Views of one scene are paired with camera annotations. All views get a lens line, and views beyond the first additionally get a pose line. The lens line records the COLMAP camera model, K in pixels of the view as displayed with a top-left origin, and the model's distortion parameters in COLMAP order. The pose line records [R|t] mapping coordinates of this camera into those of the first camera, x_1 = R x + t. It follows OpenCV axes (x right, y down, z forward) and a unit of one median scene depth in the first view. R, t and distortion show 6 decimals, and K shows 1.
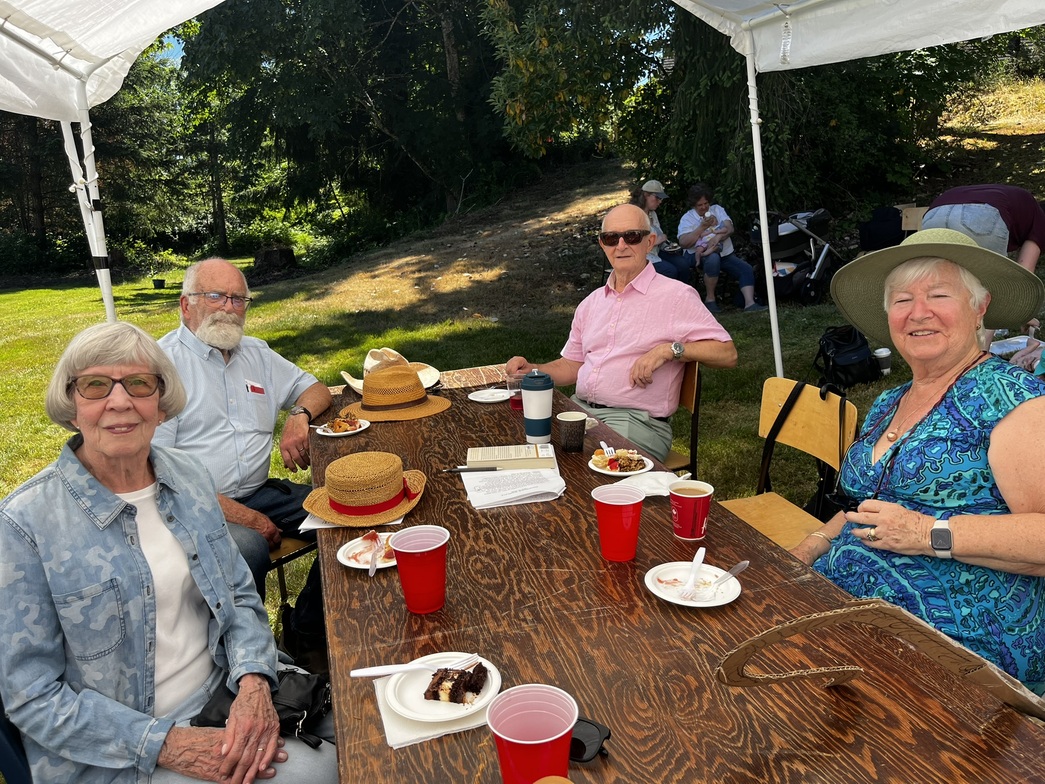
lens RADIAL K [[809.2, 0, 506.9], [0, 809.2, 410.6], [0, 0, 1]] dist [0.054539, -0.058599]
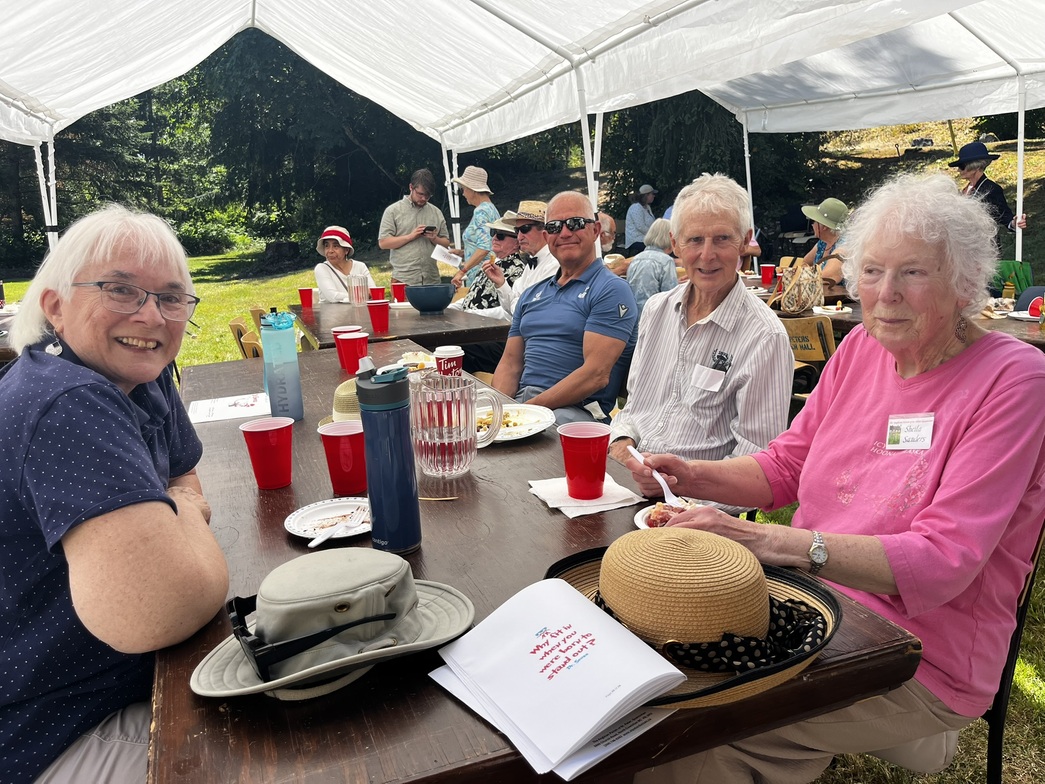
lens RADIAL K [[783.6, 0, 511.6], [0, 783.6, 397.6], [0, 0, 1]] dist [0.038728, -0.055816]
pose [[0.993202, -0.018078, 0.114992, -0.196893], [0.019830, 0.999704, -0.014108, 0.099606], [-0.114703, 0.016292, 0.993266, -0.330203]]
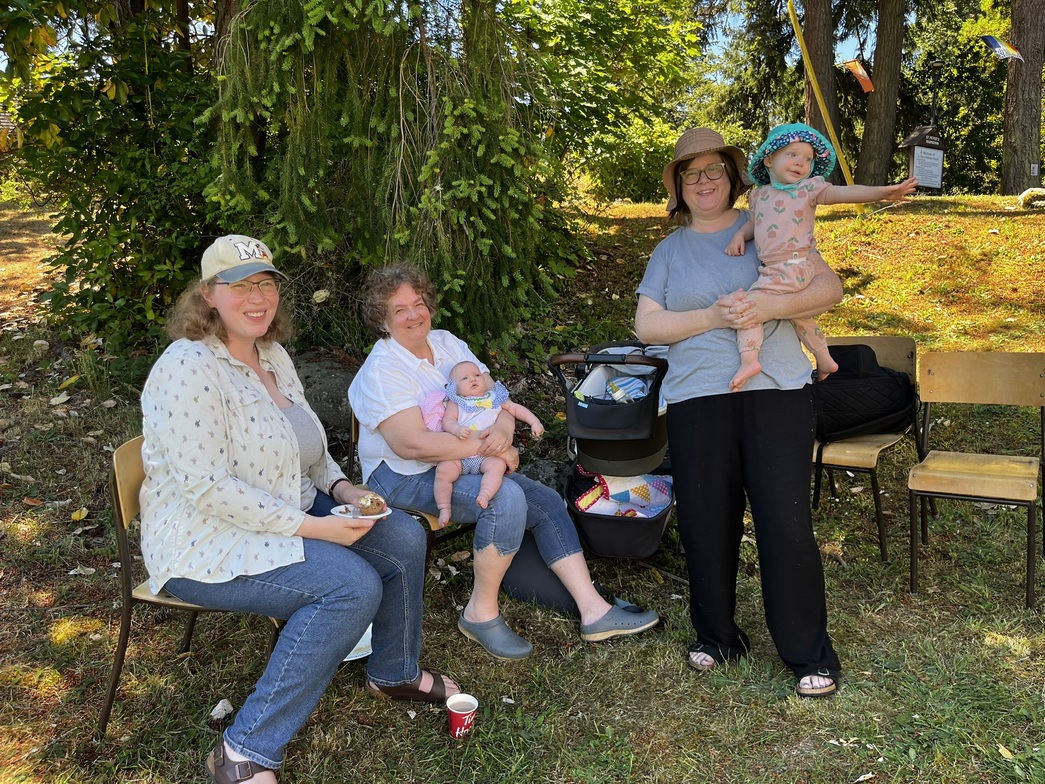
lens RADIAL K [[816.5, 0, 514.6], [0, 816.5, 401.5], [0, 0, 1]] dist [0.060277, -0.089629]
pose [[0.740115, -0.070330, 0.668793, 0.031276], [0.134104, 0.989977, -0.044299, -0.172048], [-0.658974, 0.122474, 0.742128, 0.613106]]
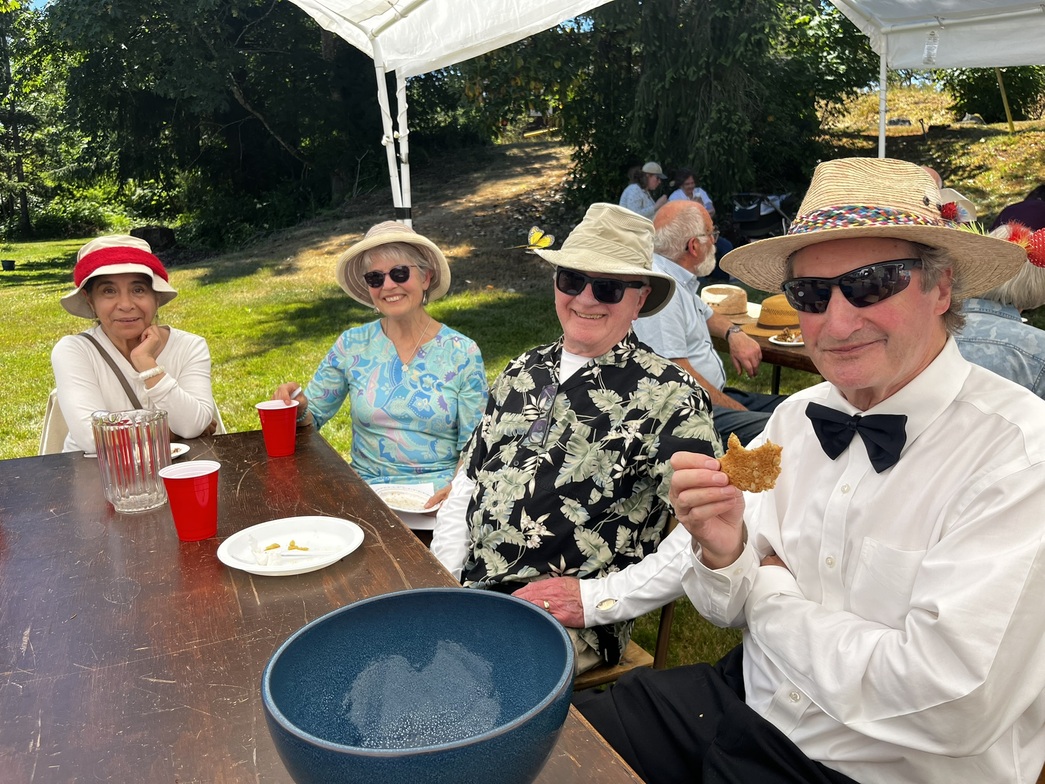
lens RADIAL K [[816.5, 0, 514.6], [0, 816.5, 401.5], [0, 0, 1]] dist [0.060277, -0.089629]
pose [[0.975146, -0.031131, 0.219367, -0.198539], [0.031055, 0.999510, 0.003795, 0.021530], [-0.219378, 0.003111, 0.975635, -0.025458]]
